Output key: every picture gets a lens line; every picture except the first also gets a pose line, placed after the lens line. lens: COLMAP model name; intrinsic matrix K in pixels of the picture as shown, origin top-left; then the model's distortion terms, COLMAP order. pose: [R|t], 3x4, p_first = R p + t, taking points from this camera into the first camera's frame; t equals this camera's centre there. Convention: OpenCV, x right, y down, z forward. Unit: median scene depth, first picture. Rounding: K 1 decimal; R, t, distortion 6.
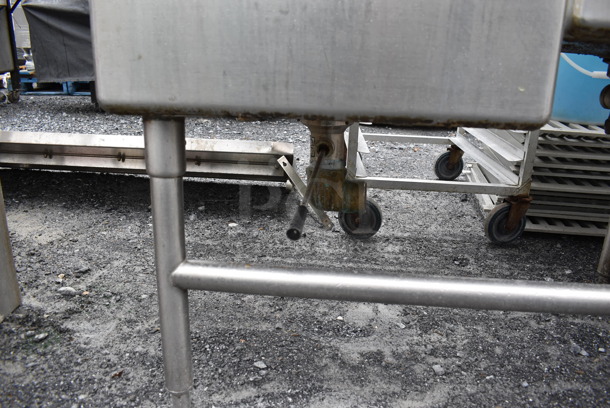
lens RADIAL K [[476.5, 0, 305.0], [0, 476.5, 204.0], [0, 0, 1]] dist [-0.097730, 0.015839]
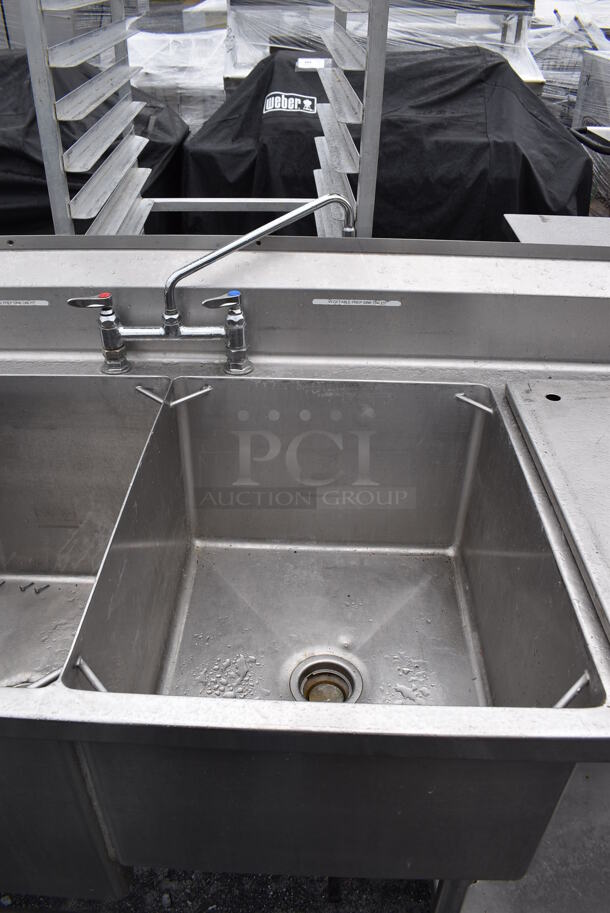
lens RADIAL K [[713.2, 0, 297.2], [0, 713.2, 454.8], [0, 0, 1]] dist [-0.097730, 0.015839]
pose [[0.998093, -0.052066, 0.033172, 0.586360], [0.040669, 0.958787, 0.281201, -1.075370], [-0.046446, -0.279316, 0.959075, -0.258840]]
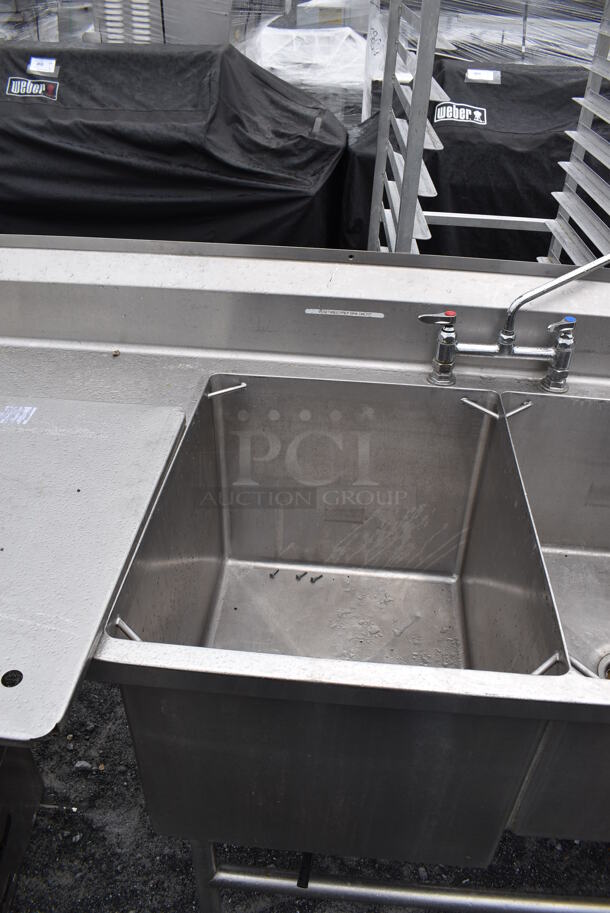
lens RADIAL K [[713.2, 0, 297.2], [0, 713.2, 454.8], [0, 0, 1]] dist [-0.097730, 0.015839]
pose [[0.999948, 0.000026, -0.010151, -0.015459], [0.002963, 0.955707, 0.294304, -1.154966], [0.009709, -0.294319, 0.955658, -0.349095]]
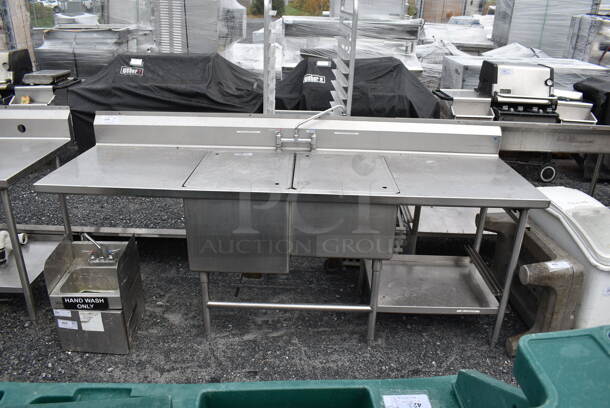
lens RADIAL K [[476.5, 0, 305.0], [0, 476.5, 204.0], [0, 0, 1]] dist [-0.097730, 0.015839]
pose [[0.997324, -0.032856, 0.065305, 0.233738], [0.027348, 0.996131, 0.083518, -0.758211], [-0.067796, -0.081508, 0.994364, -2.221570]]
